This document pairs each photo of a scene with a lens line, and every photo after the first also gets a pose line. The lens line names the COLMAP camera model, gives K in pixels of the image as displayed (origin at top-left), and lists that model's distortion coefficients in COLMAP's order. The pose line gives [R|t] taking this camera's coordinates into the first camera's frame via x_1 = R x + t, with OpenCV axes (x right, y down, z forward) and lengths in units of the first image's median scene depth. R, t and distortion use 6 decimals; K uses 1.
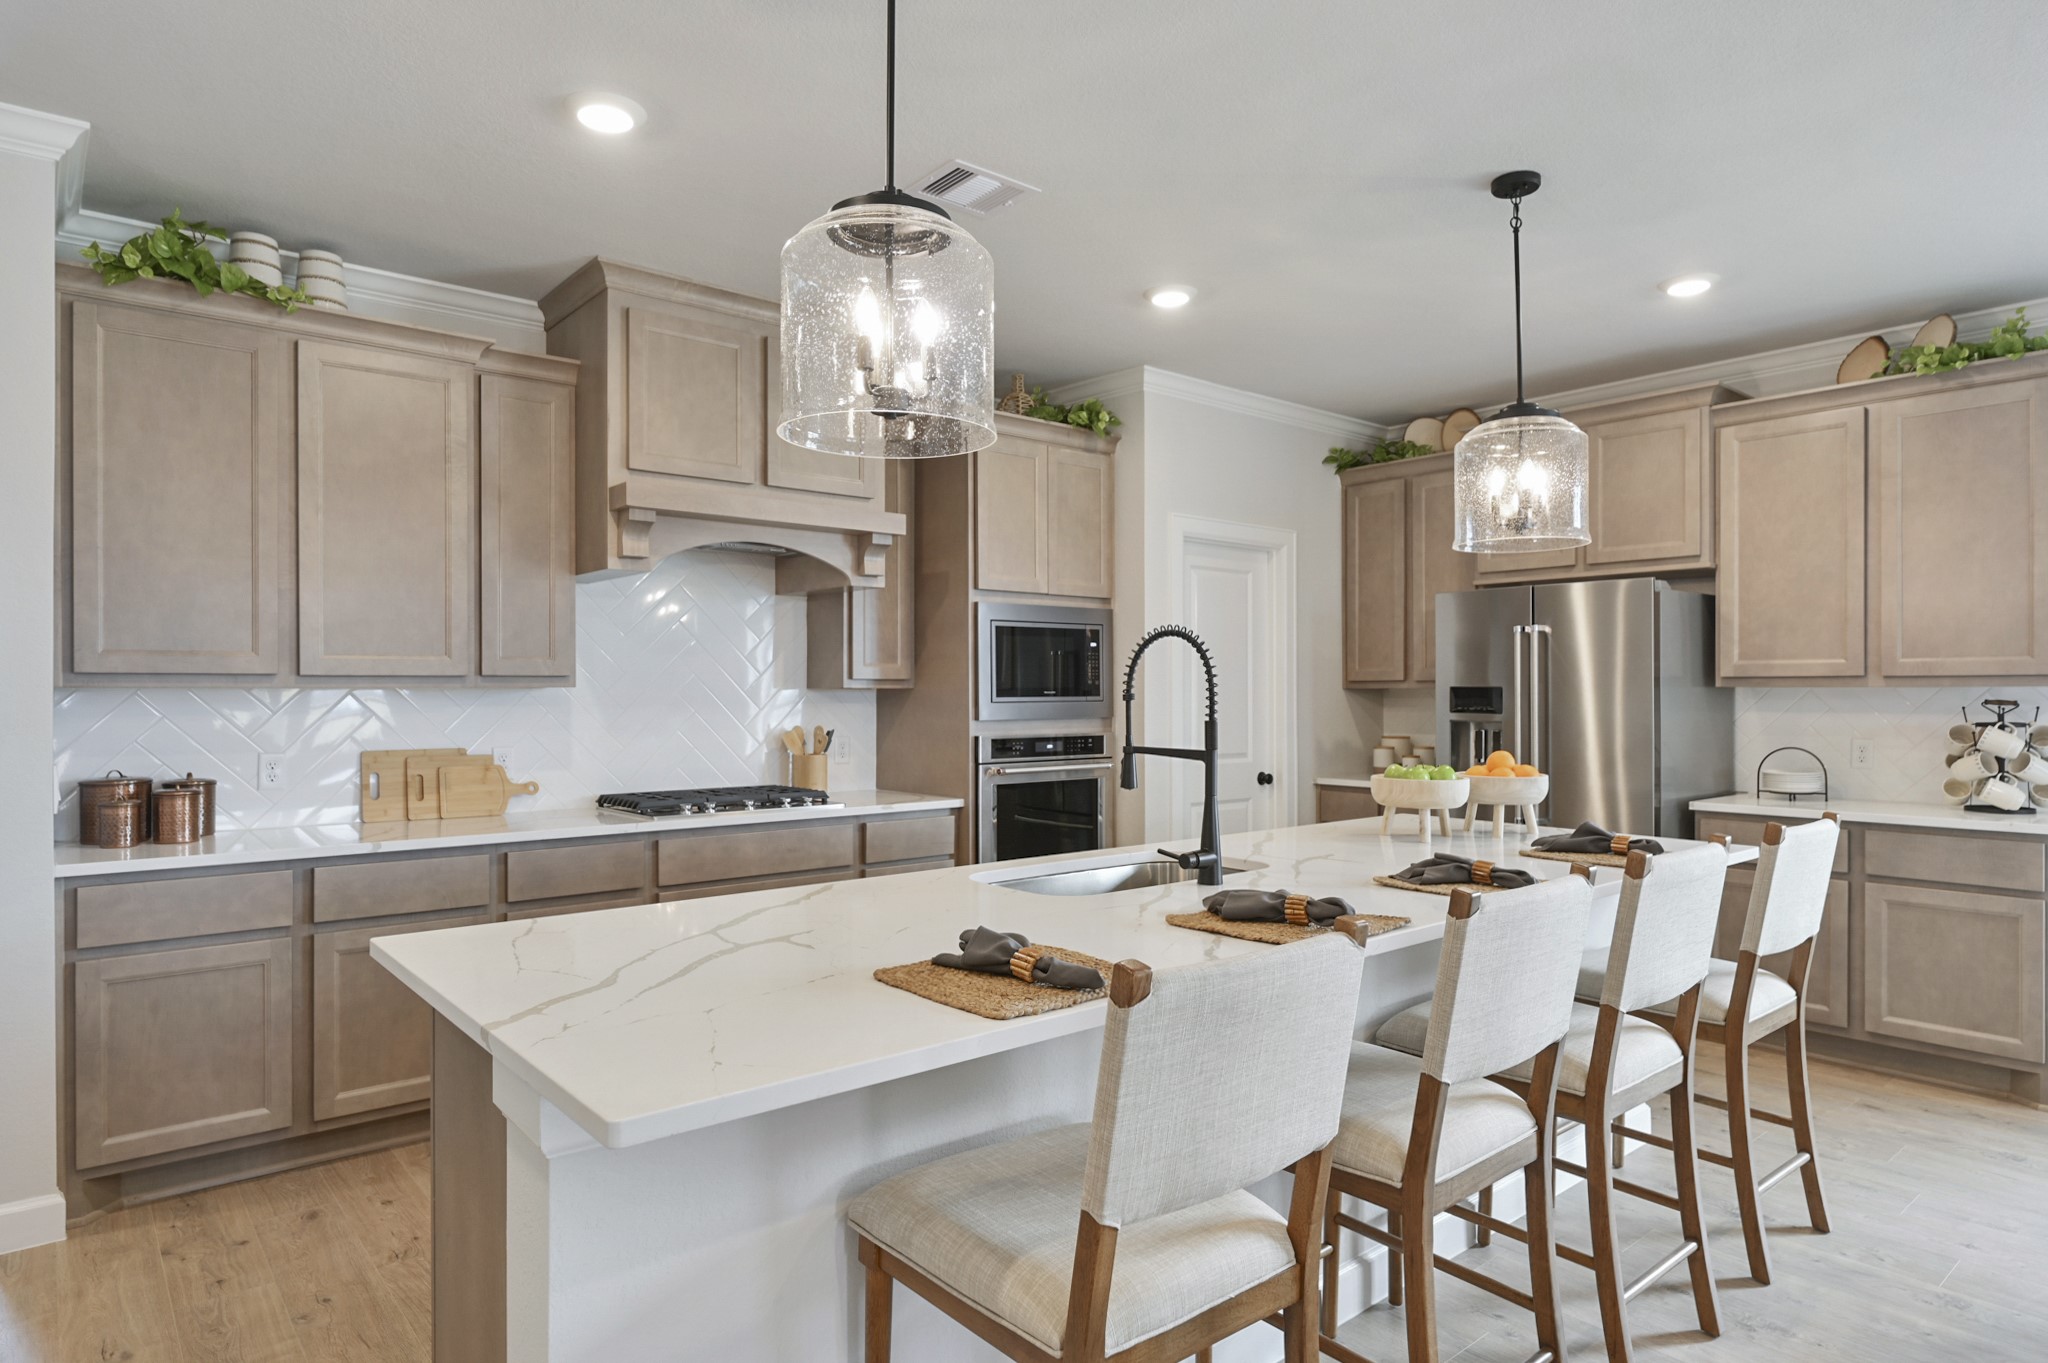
lens RADIAL K [[1176.0, 0, 1027.0], [0, 1176.0, 687.6], [0, 0, 1]] dist [0.004268, 0.001553]
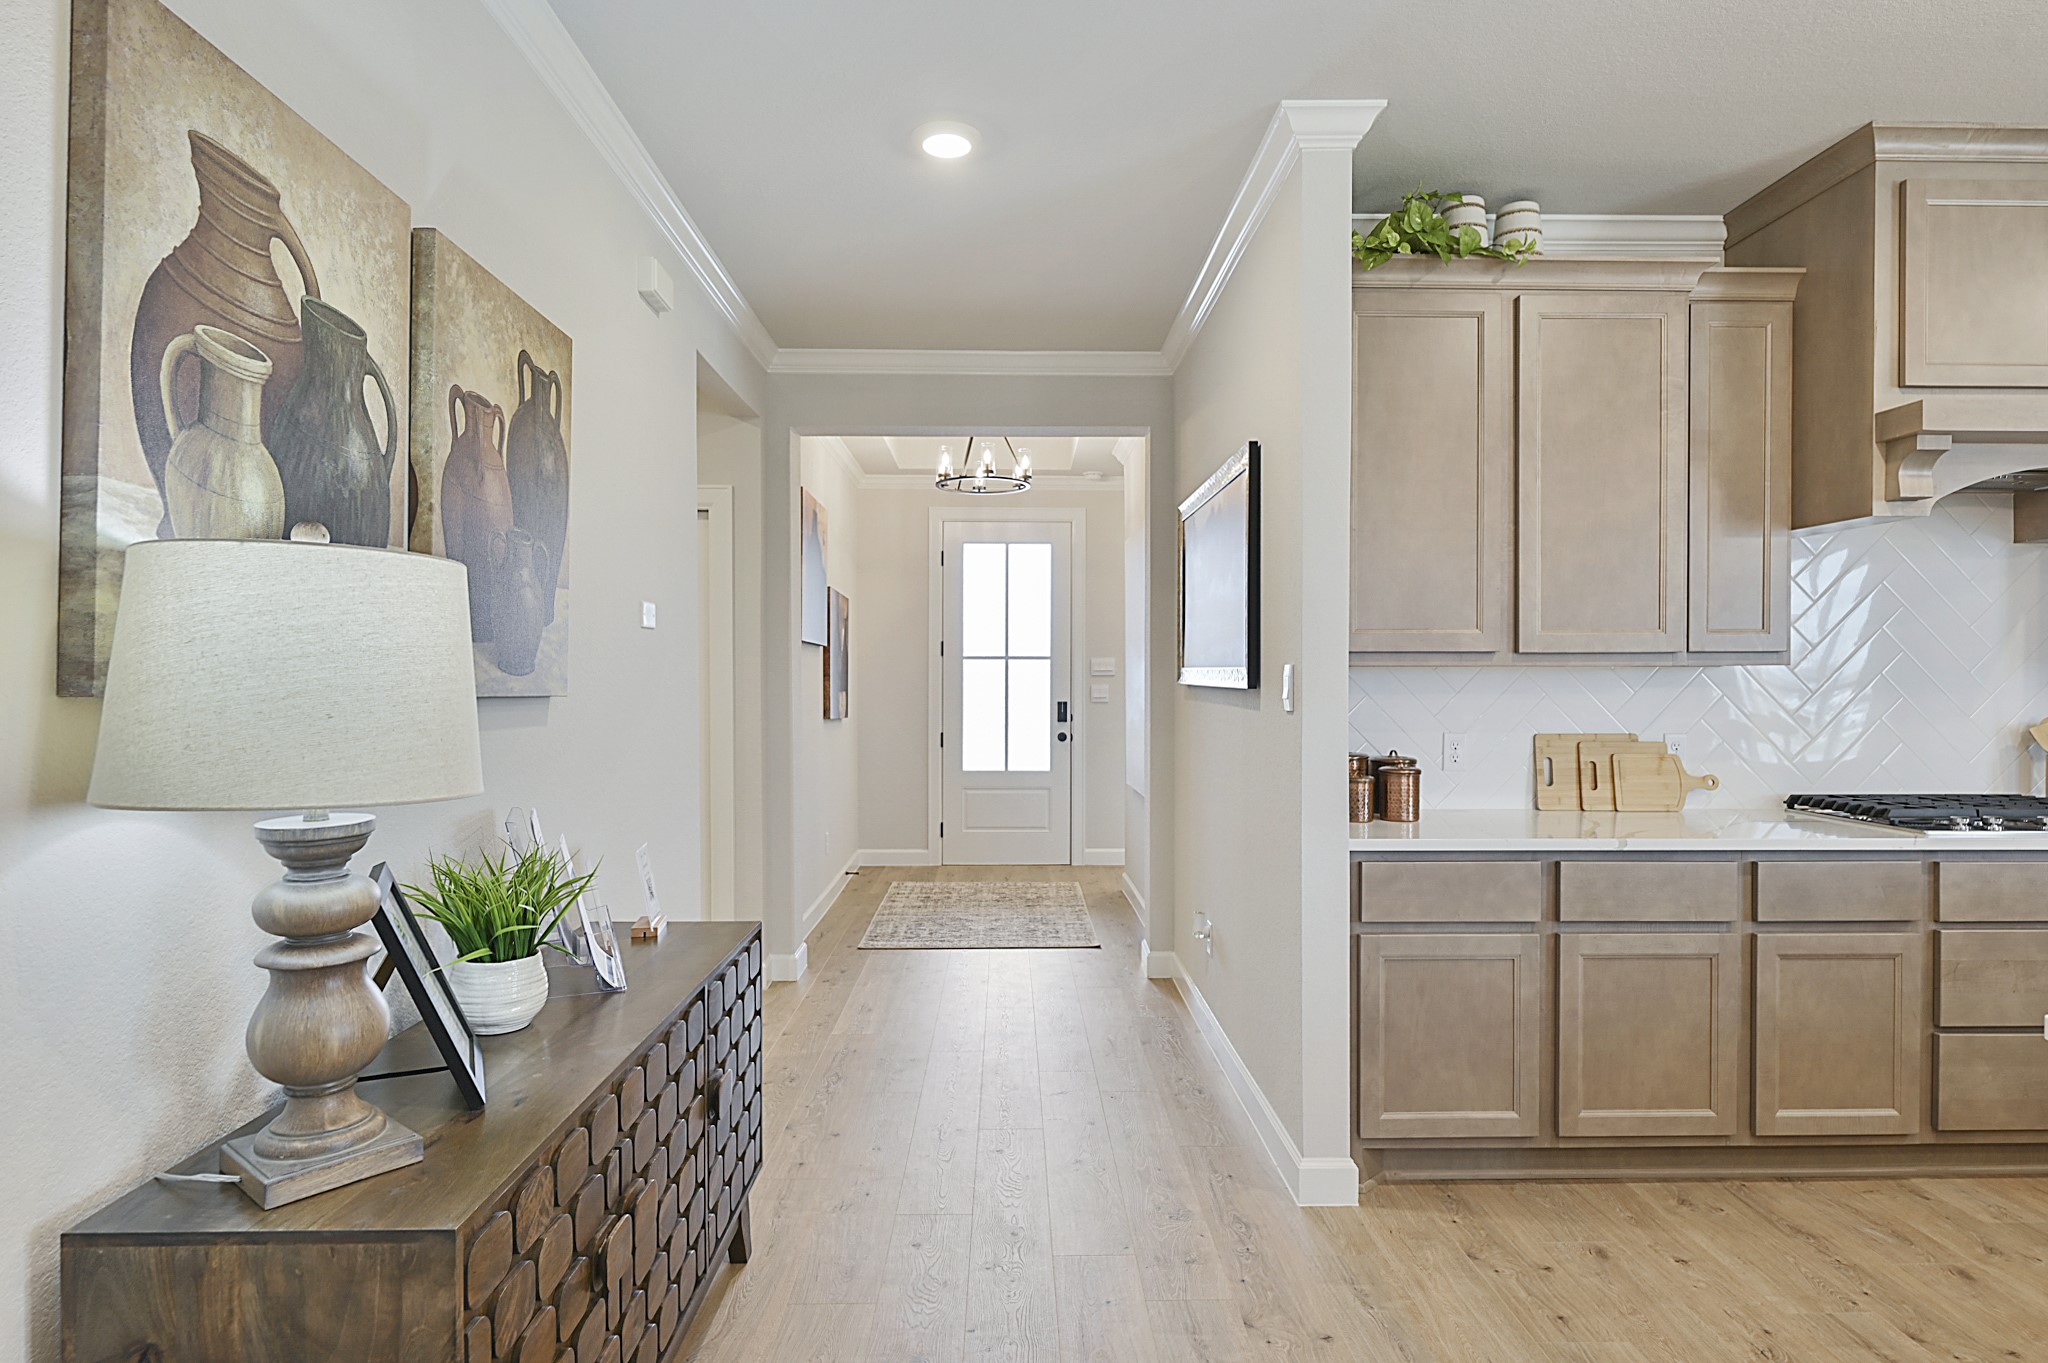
lens RADIAL K [[1112.7, 0, 1032.1], [0, 1112.7, 676.7], [0, 0, 1]] dist [0.000744, 0.000857]
pose [[0.782851, 0.002007, -0.622207, -0.367114], [0.001587, 0.999985, 0.005223, 0.003454], [0.622208, -0.005076, 0.782836, 0.061471]]
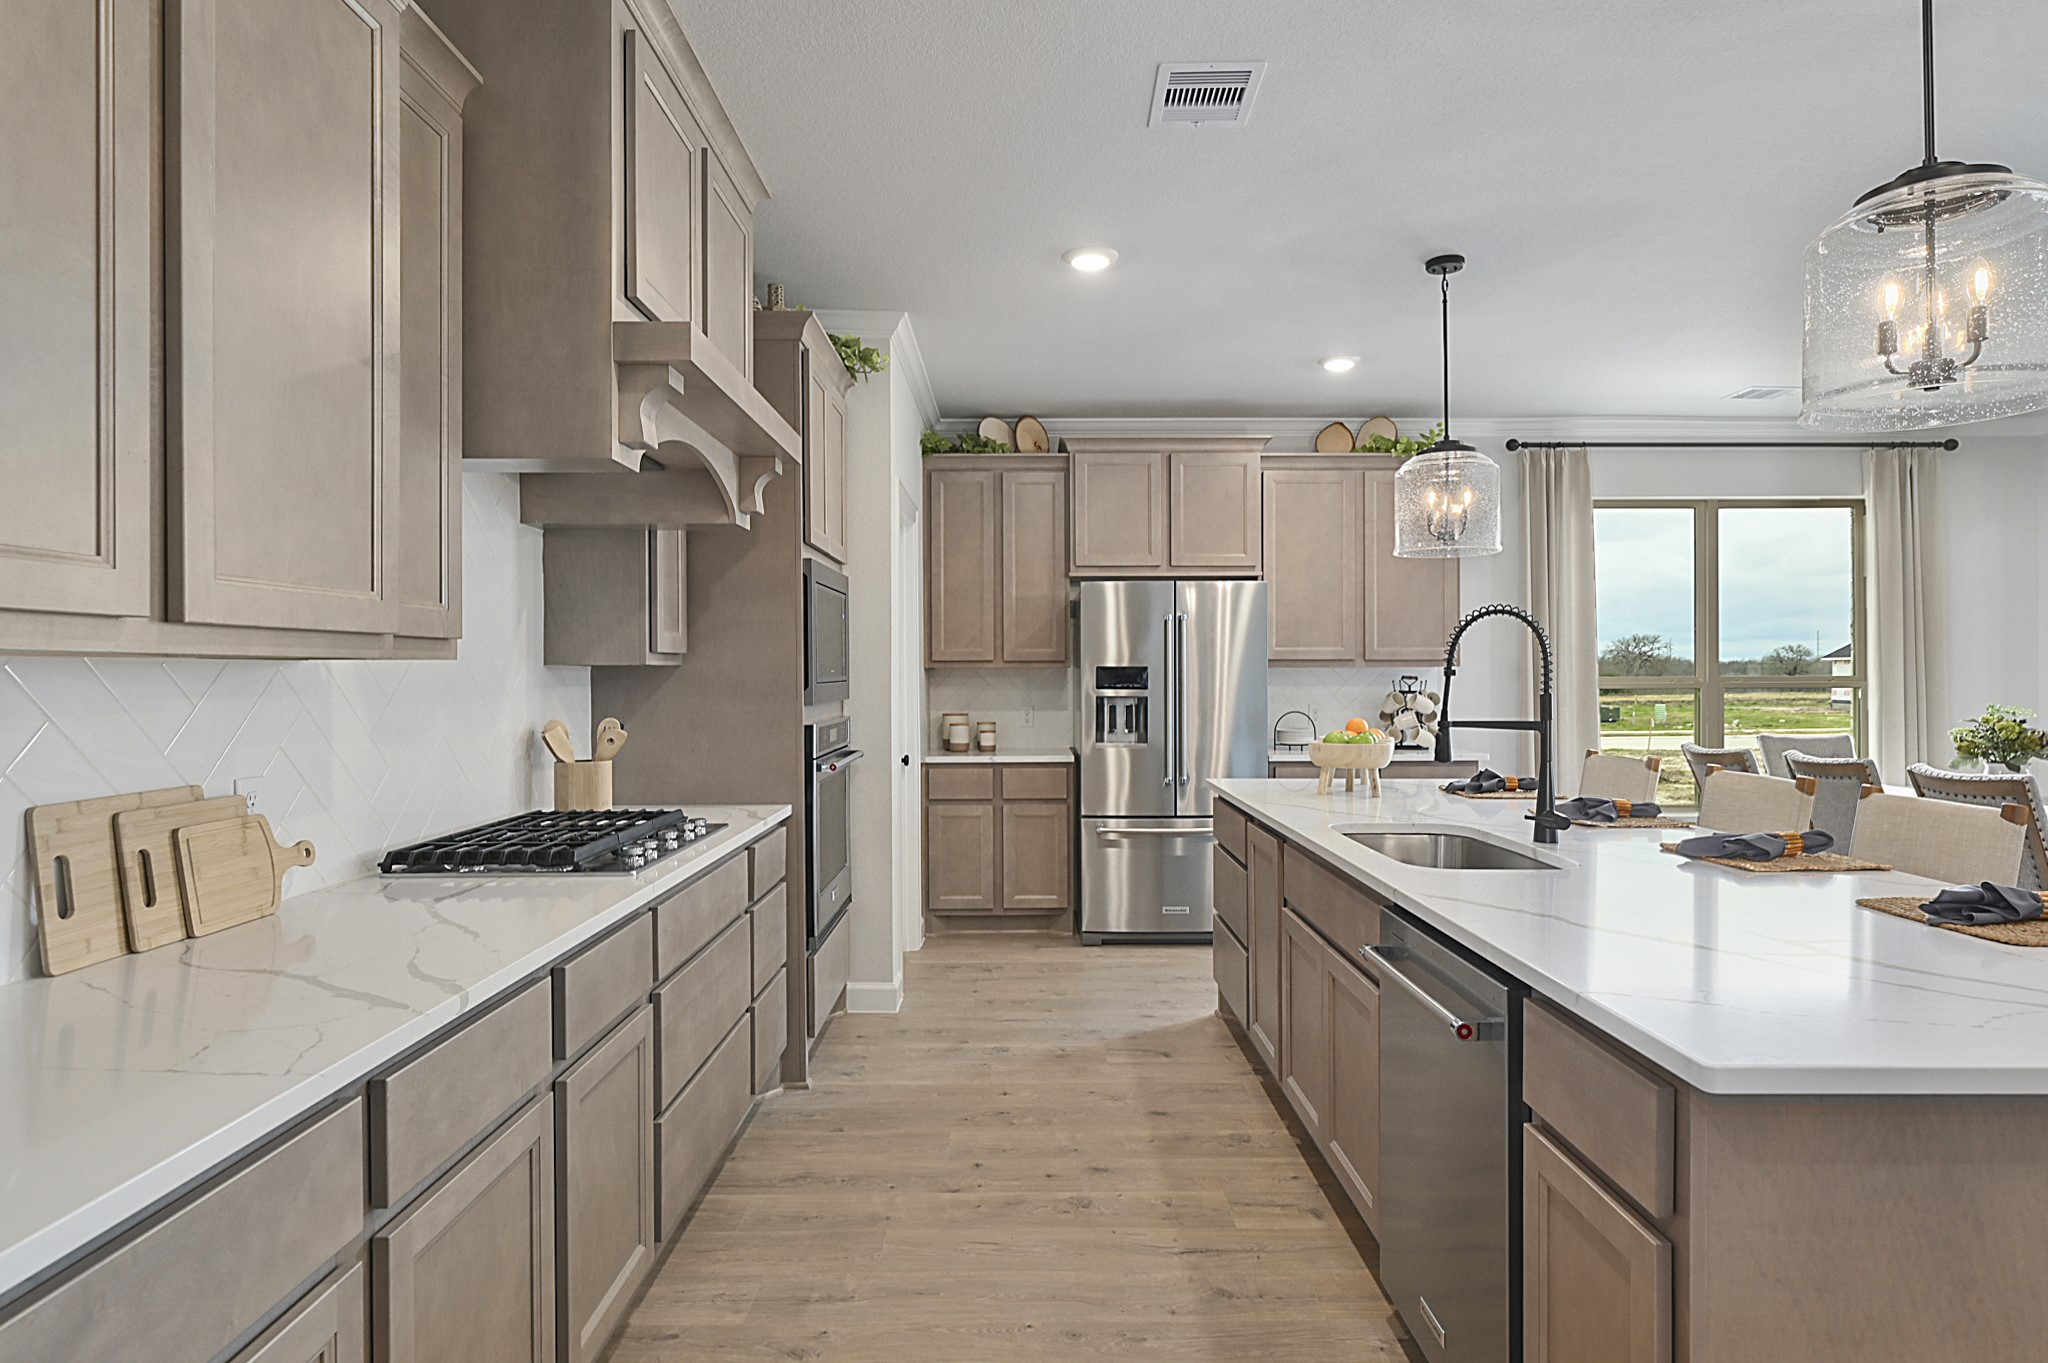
lens RADIAL K [[1112.7, 0, 1027.7], [0, 1112.7, 681.4], [0, 0, 1]] dist [0.000744, 0.000857]
pose [[0.644605, -0.006206, 0.764491, -0.717097], [-0.002014, 0.999950, 0.009815, 0.004824], [-0.764513, -0.007866, 0.644560, 0.532636]]
